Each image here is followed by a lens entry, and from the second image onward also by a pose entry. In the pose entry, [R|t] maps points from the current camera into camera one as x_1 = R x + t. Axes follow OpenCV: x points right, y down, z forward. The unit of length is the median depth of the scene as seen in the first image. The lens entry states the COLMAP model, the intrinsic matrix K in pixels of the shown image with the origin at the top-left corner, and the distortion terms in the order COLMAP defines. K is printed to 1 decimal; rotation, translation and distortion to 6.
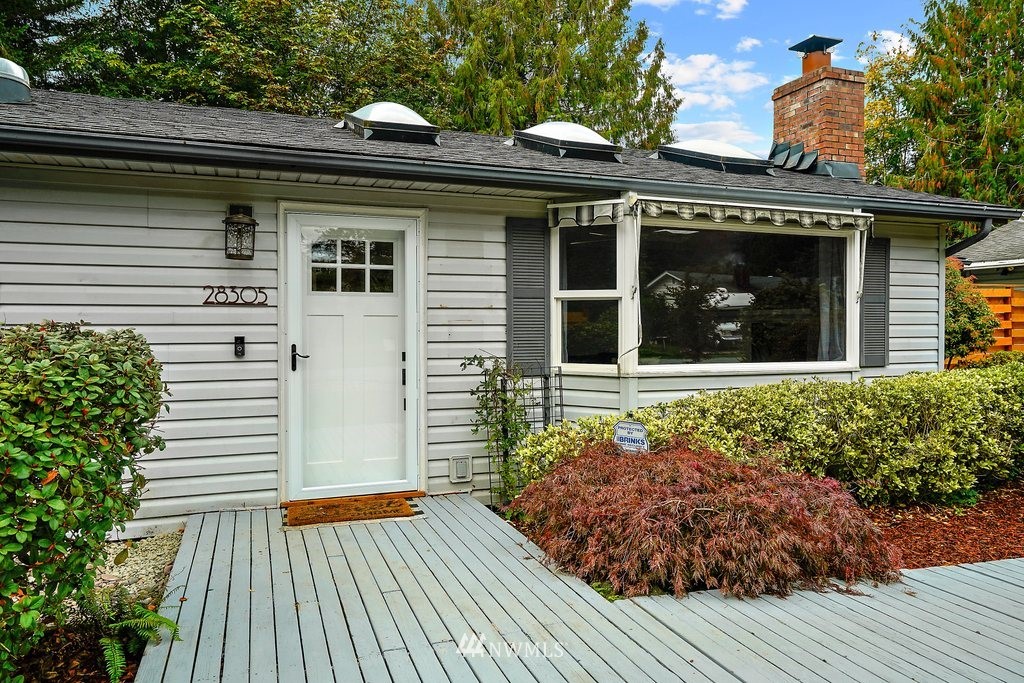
lens RADIAL K [[691.2, 0, 513.7], [0, 691.2, 338.9], [0, 0, 1]] dist [0.009620, 0.000678]
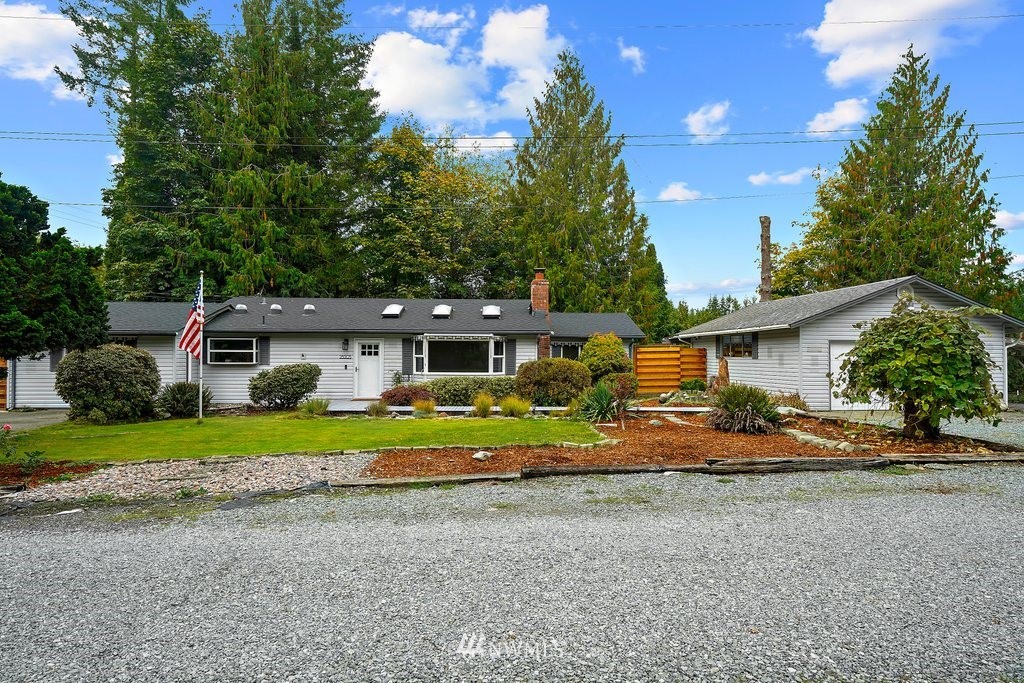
lens RADIAL K [[572.3, 0, 511.5], [0, 572.3, 336.7], [0, 0, 1]] dist [0.006049, 0.000762]
pose [[0.949541, -0.010029, -0.313483, 1.850161], [-0.008889, 0.998227, -0.058861, 0.022688], [0.313517, 0.058677, 0.947768, -2.324418]]
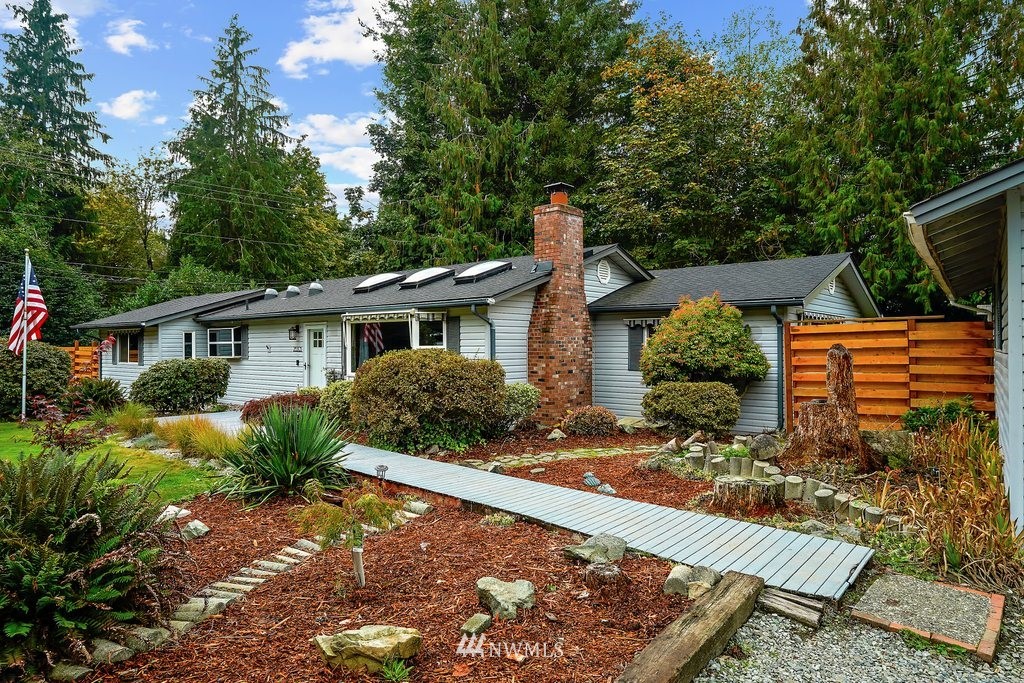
lens RADIAL K [[615.2, 0, 514.7], [0, 615.2, 347.7], [0, 0, 1]] dist [0.008697, 0.000847]
pose [[0.493547, -0.003707, -0.869712, 2.774864], [-0.017378, 0.999749, -0.014123, -0.038803], [0.869546, 0.022084, 0.493358, 0.336591]]
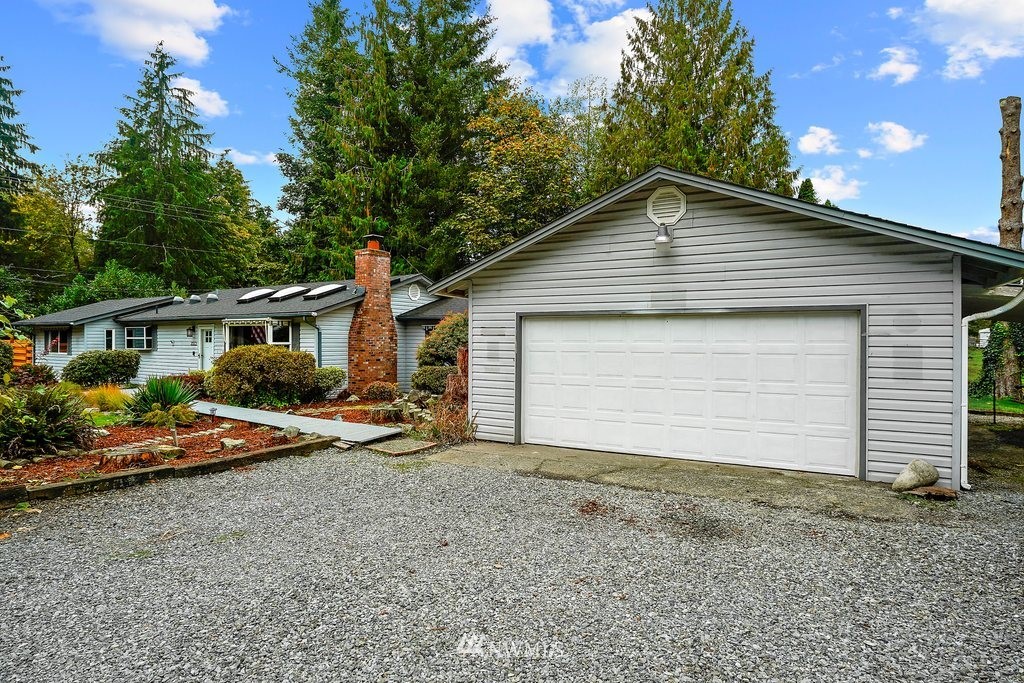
lens RADIAL K [[572.3, 0, 513.4], [0, 572.3, 344.0], [0, 0, 1]] dist [0.006049, 0.000762]
pose [[0.592062, 0.003103, -0.805886, 3.995556], [-0.022675, 0.999661, -0.012809, -0.051825], [0.805573, 0.025857, 0.591932, 0.349610]]
